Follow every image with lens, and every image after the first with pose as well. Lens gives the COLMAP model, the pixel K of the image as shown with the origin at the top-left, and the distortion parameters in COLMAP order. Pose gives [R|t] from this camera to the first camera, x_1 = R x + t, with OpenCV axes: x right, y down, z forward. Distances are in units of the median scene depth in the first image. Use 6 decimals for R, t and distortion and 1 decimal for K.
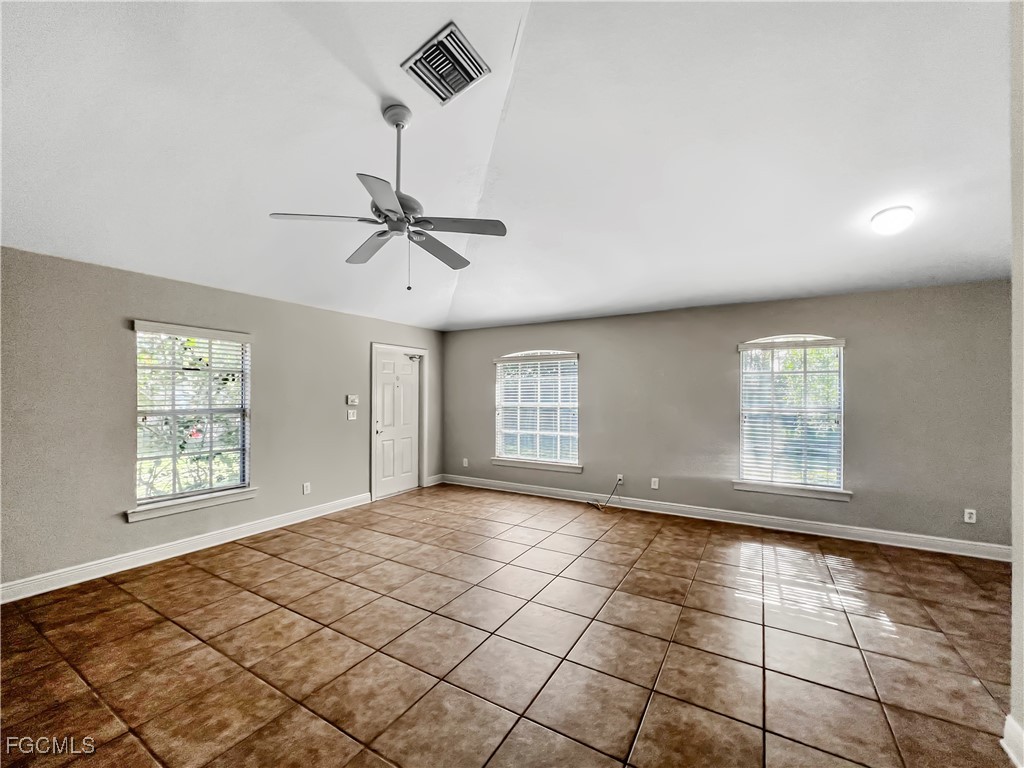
lens RADIAL K [[414.7, 0, 512.0], [0, 414.7, 384.0], [0, 0, 1]] dist [-0.001506, -0.000080]
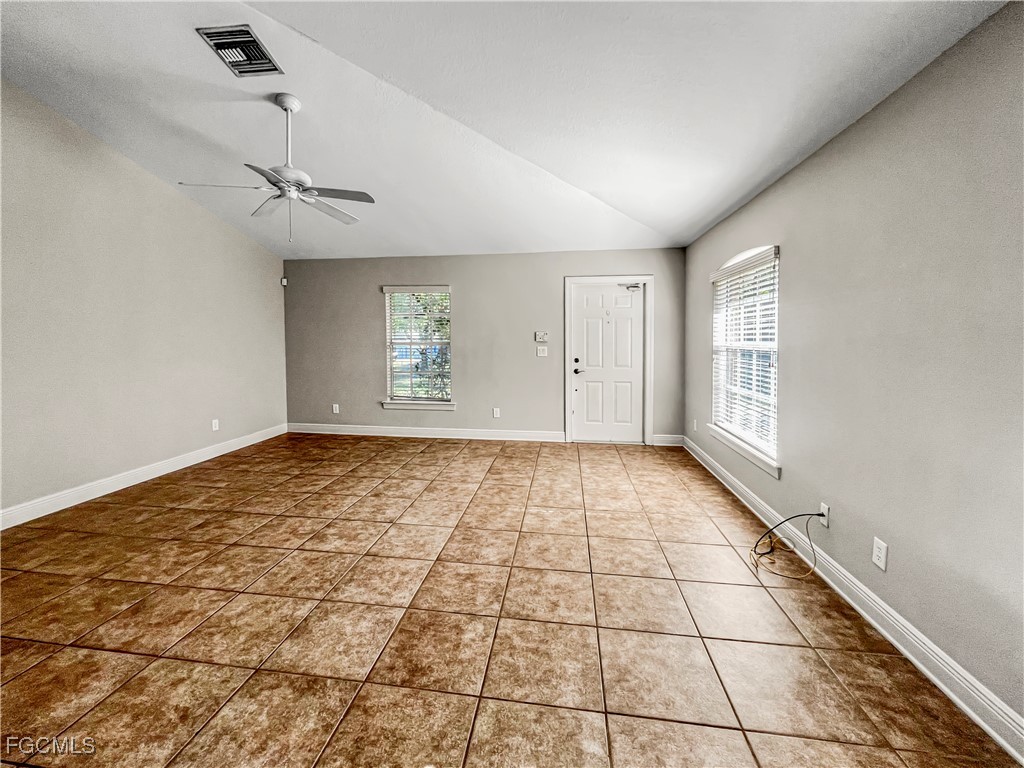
lens RADIAL K [[426.9, 0, 502.8], [0, 426.9, 340.5], [0, 0, 1]] dist [-0.002639, -0.000006]
pose [[0.382755, 0.006173, -0.923829, 0.925777], [0.023494, 0.999589, 0.016413, 0.047589], [0.923551, -0.027987, 0.382452, 0.863618]]
